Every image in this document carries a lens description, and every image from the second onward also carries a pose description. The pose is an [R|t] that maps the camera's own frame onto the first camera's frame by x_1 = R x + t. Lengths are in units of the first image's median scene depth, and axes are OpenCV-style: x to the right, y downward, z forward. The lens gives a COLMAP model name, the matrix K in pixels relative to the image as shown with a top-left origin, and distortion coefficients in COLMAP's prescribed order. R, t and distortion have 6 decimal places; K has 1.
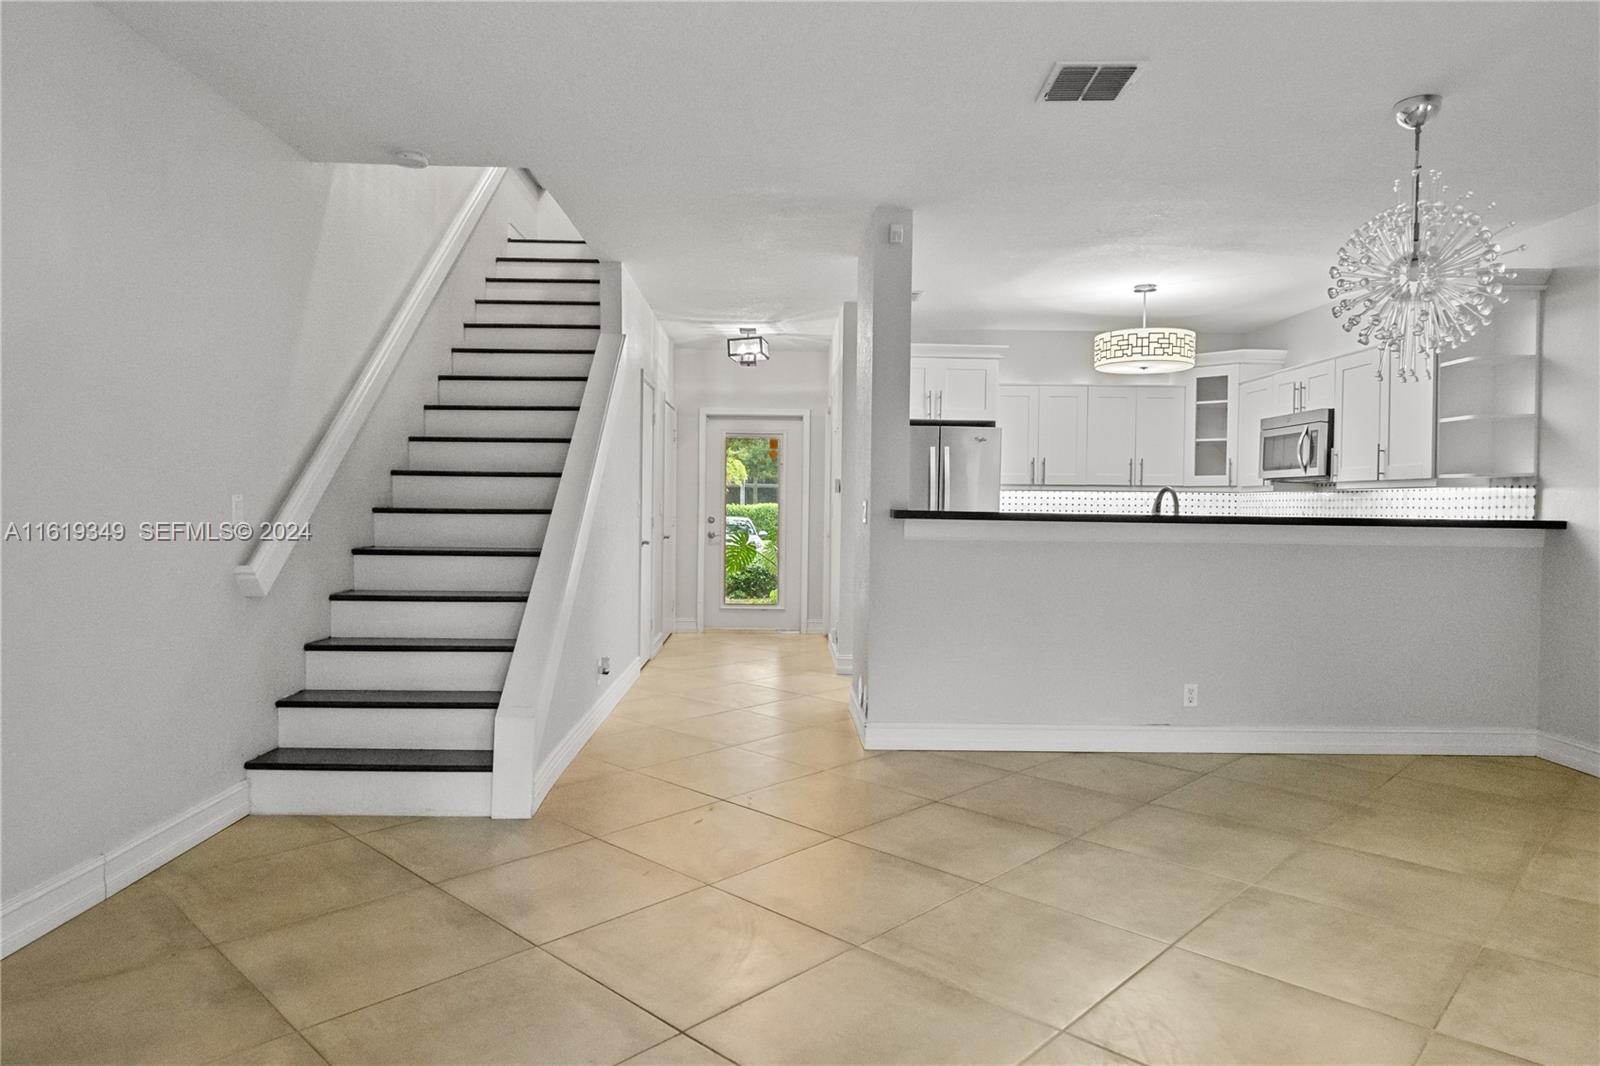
lens RADIAL K [[983.2, 0, 799.7], [0, 983.2, 540.3], [0, 0, 1]] dist [-0.003180, -0.000188]
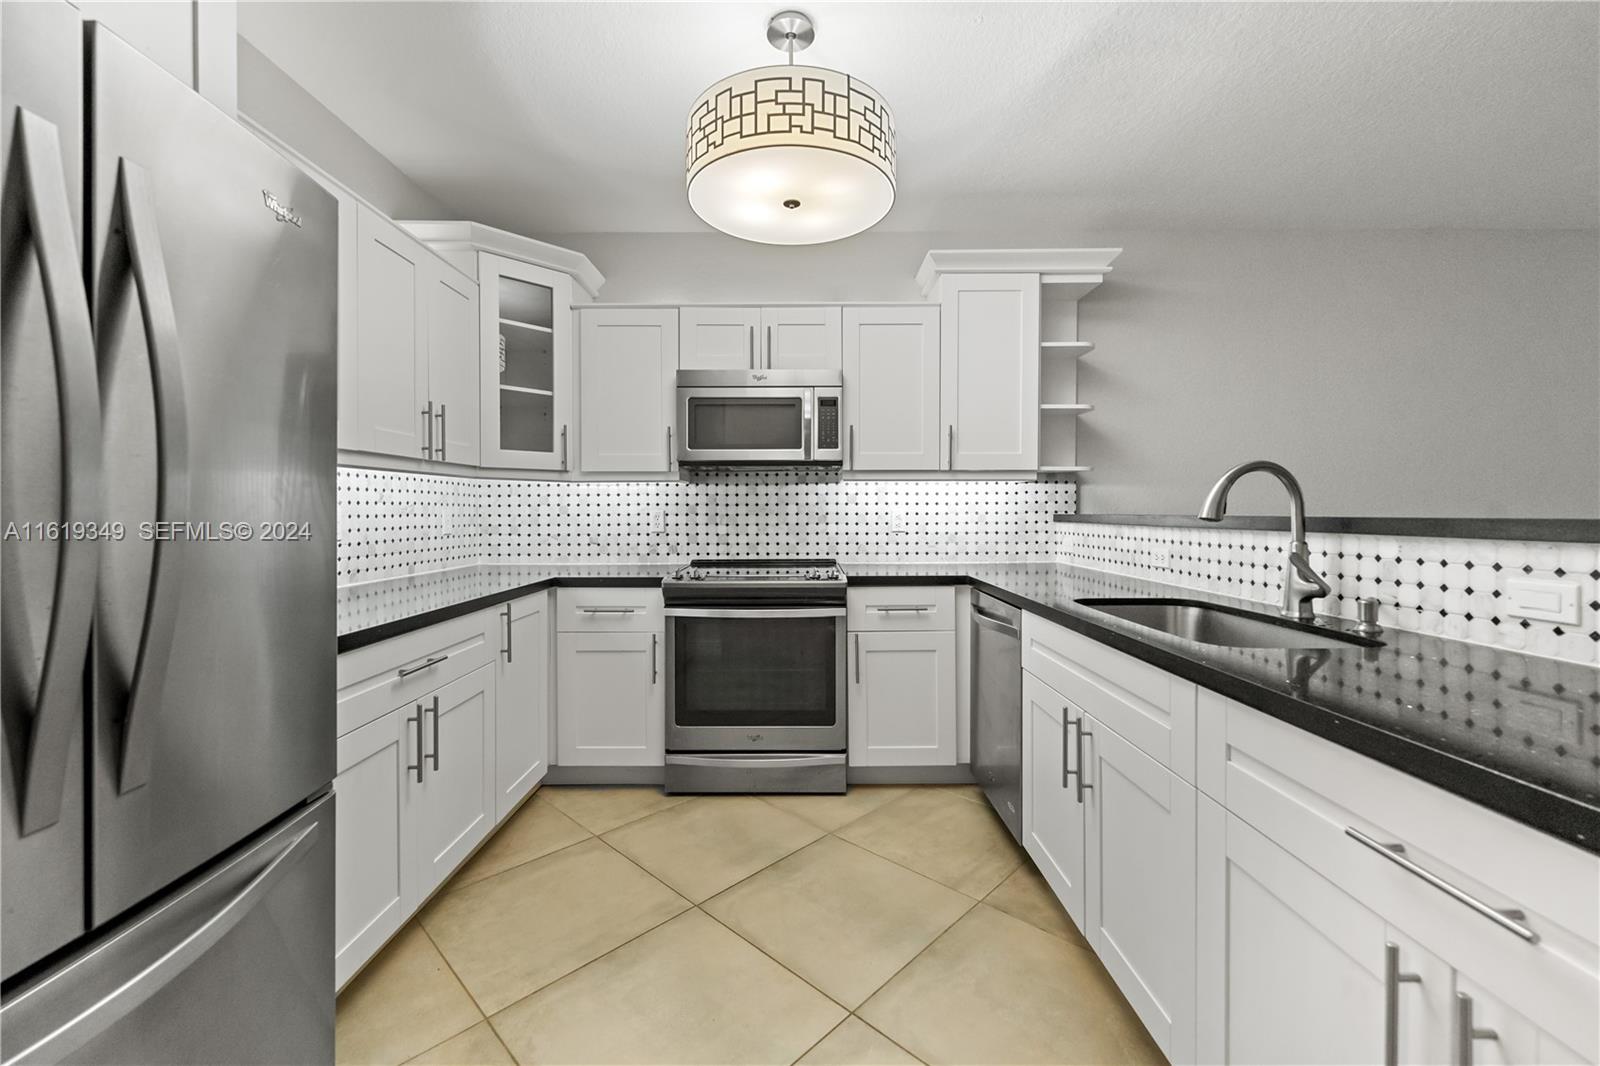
lens RADIAL K [[652.8, 0, 792.9], [0, 652.8, 516.3], [0, 0, 1]] dist [-0.000639, -0.000413]
pose [[0.029652, -0.021188, 0.999336, 0.035222], [0.038095, 0.999073, 0.020052, -0.031449], [-0.998834, 0.037475, 0.030431, 0.909070]]
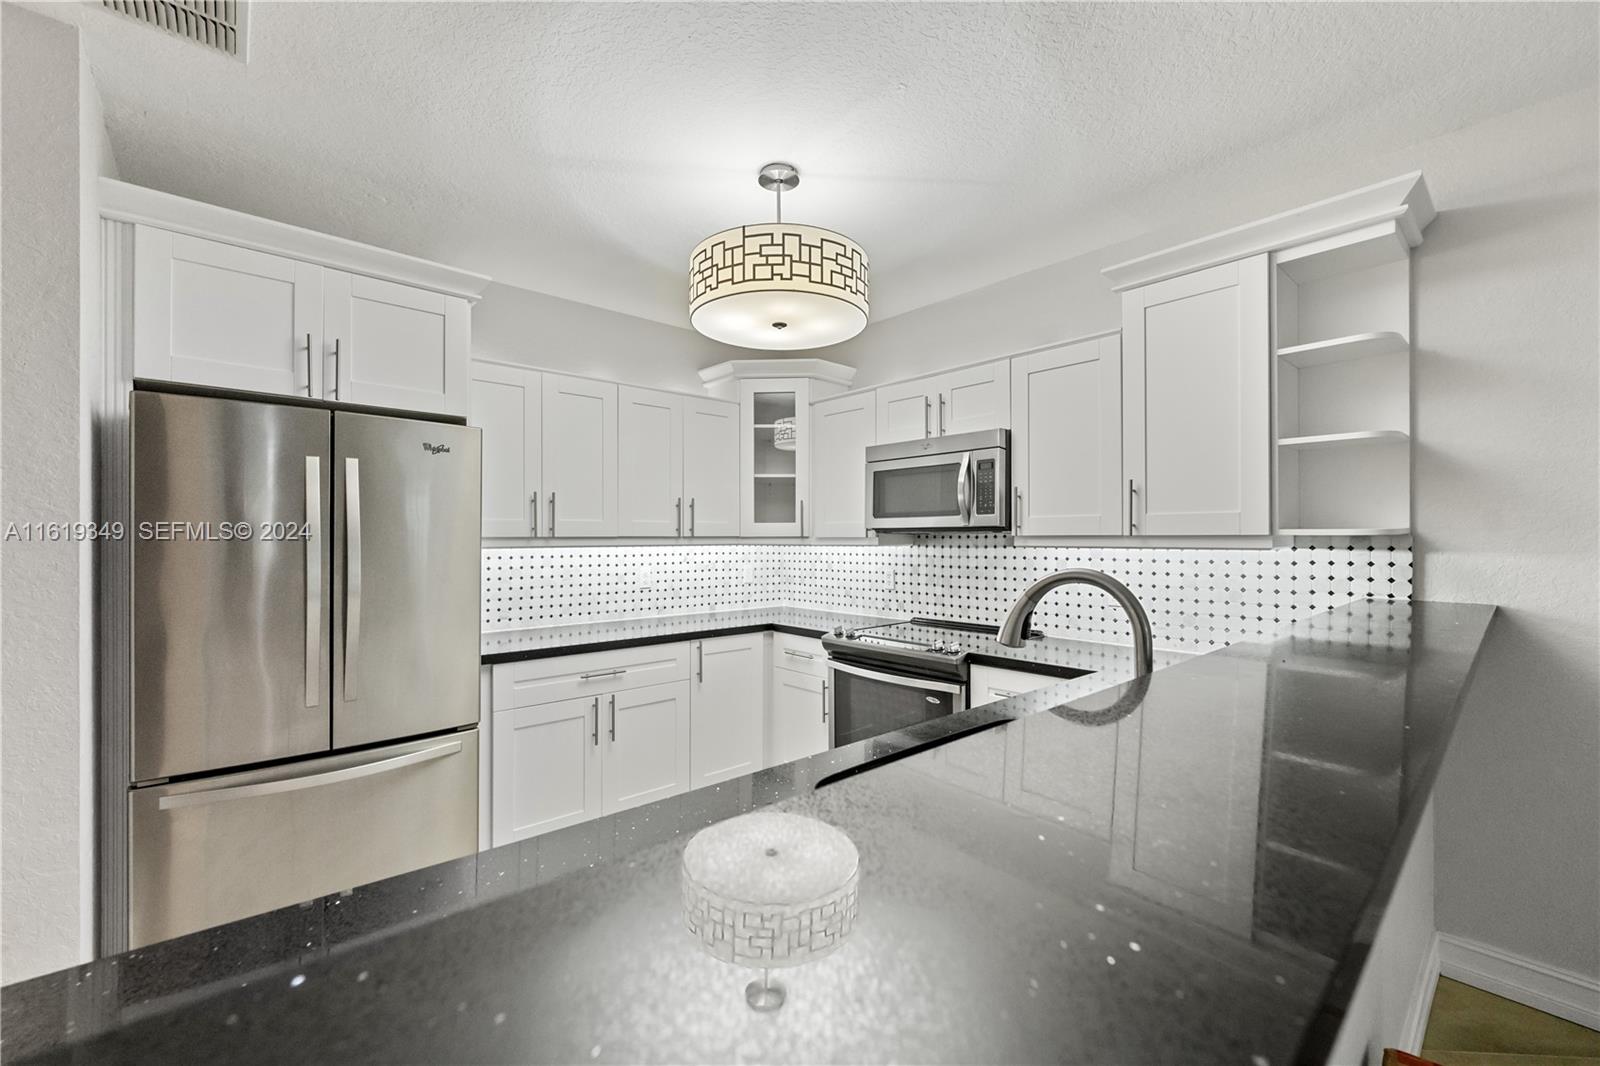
lens RADIAL K [[655.8, 0, 794.8], [0, 655.8, 535.8], [0, 0, 1]] dist [0.000542, -0.000146]
pose [[0.768020, -0.011068, 0.640330, 0.115451], [0.033554, 0.999173, -0.022974, -0.047822], [-0.639546, 0.039130, 0.767757, 0.659454]]
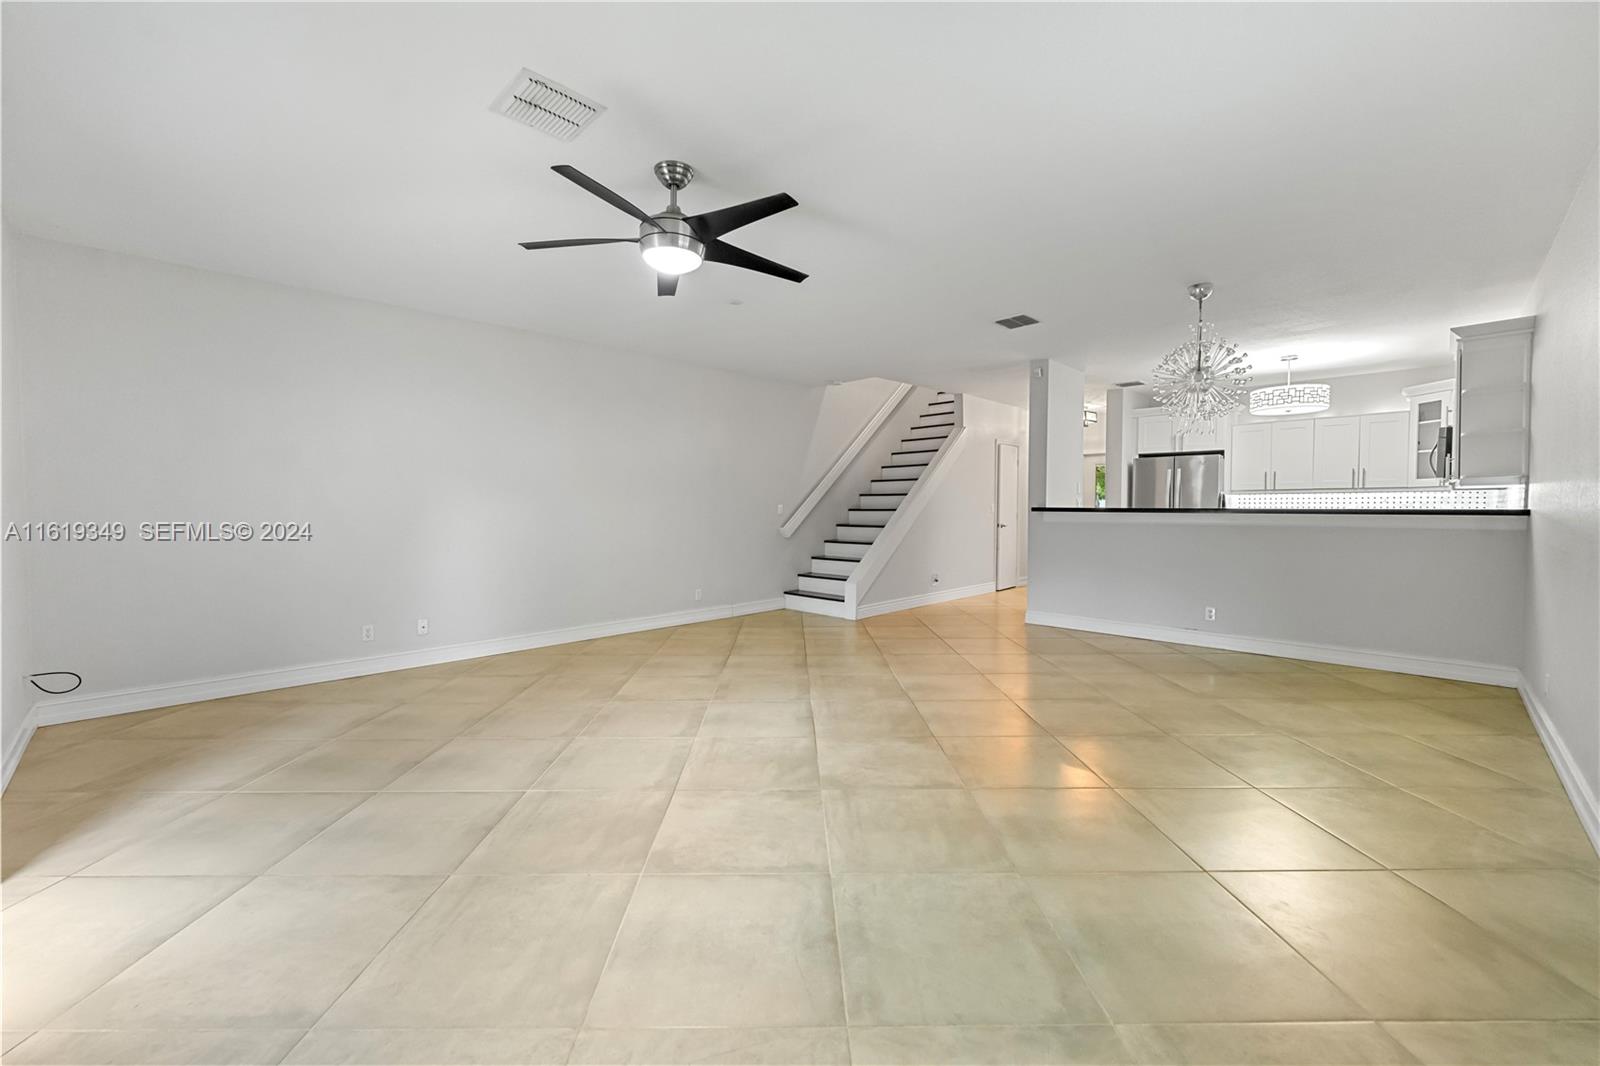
lens RADIAL K [[653.8, 0, 804.5], [0, 653.8, 530.0], [0, 0, 1]] dist [0.001754, 0.000158]
pose [[0.706684, 0.011993, -0.707427, 0.490576], [-0.016348, 0.999866, 0.000620, 0.016402], [0.707340, 0.011126, 0.706786, -0.209460]]
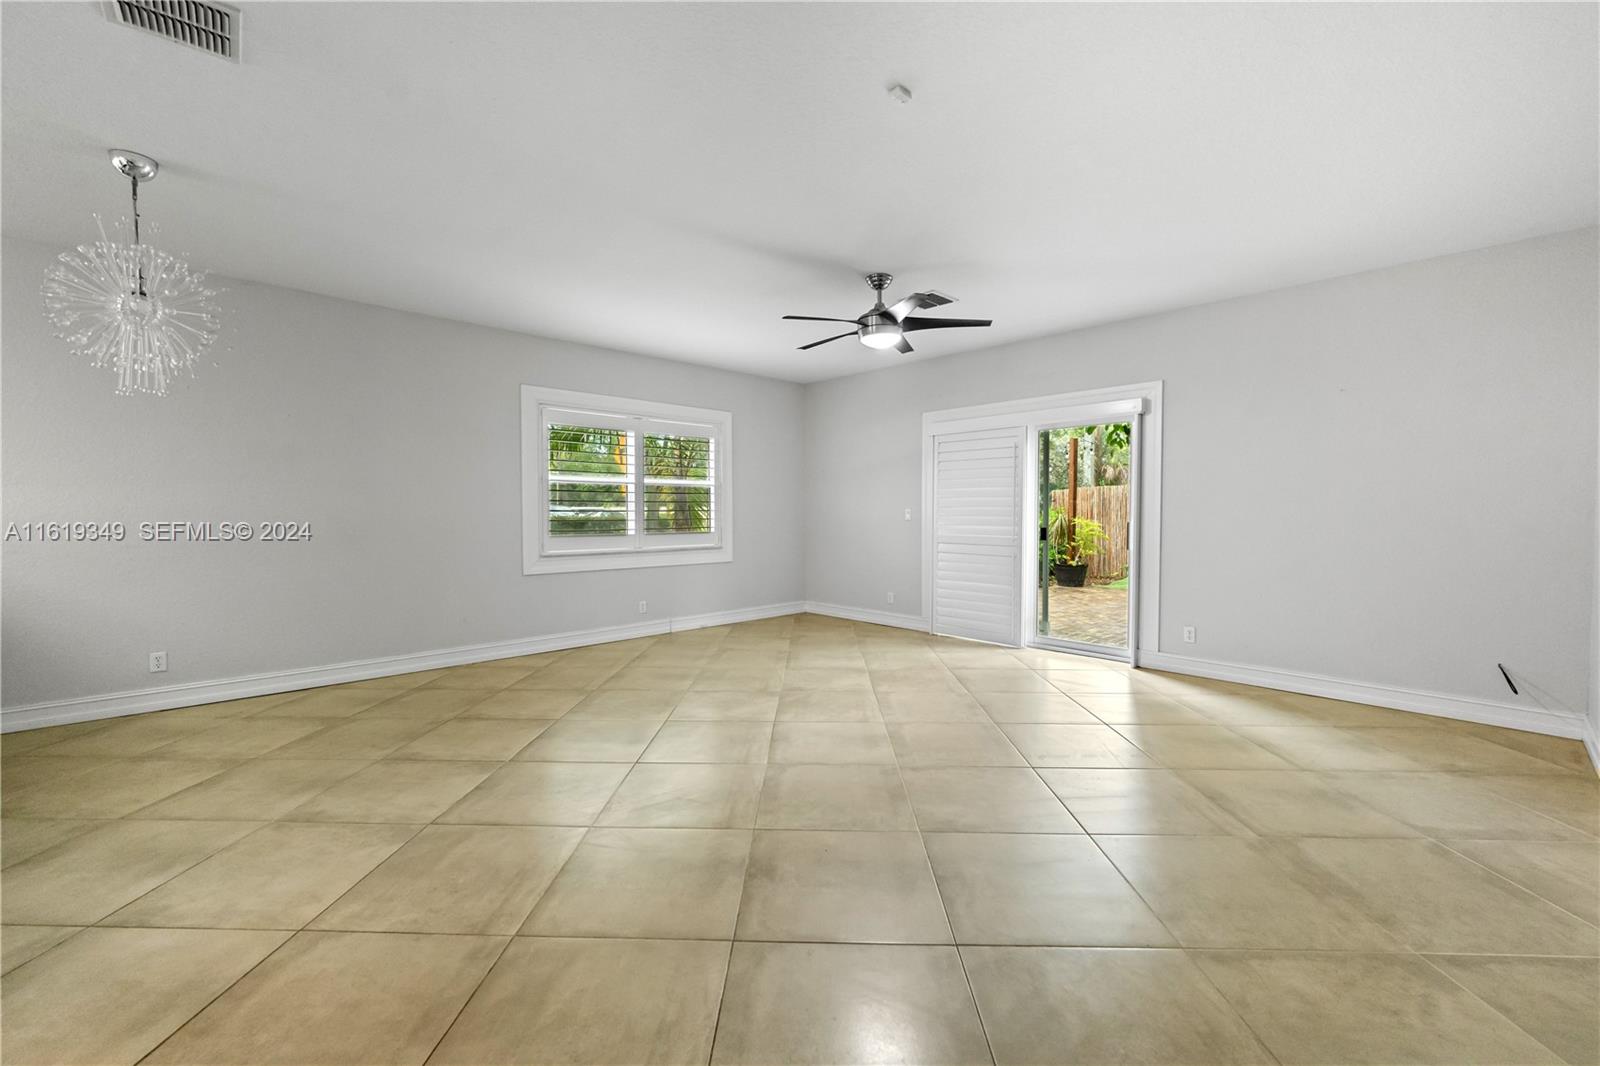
lens RADIAL K [[665.7, 0, 794.2], [0, 665.7, 527.1], [0, 0, 1]] dist [-0.001640, -0.000343]
pose [[-0.666511, -0.030104, 0.744887, -0.250667], [0.018449, 0.998212, 0.056850, -0.017138], [-0.745266, 0.051633, -0.664765, 0.477393]]
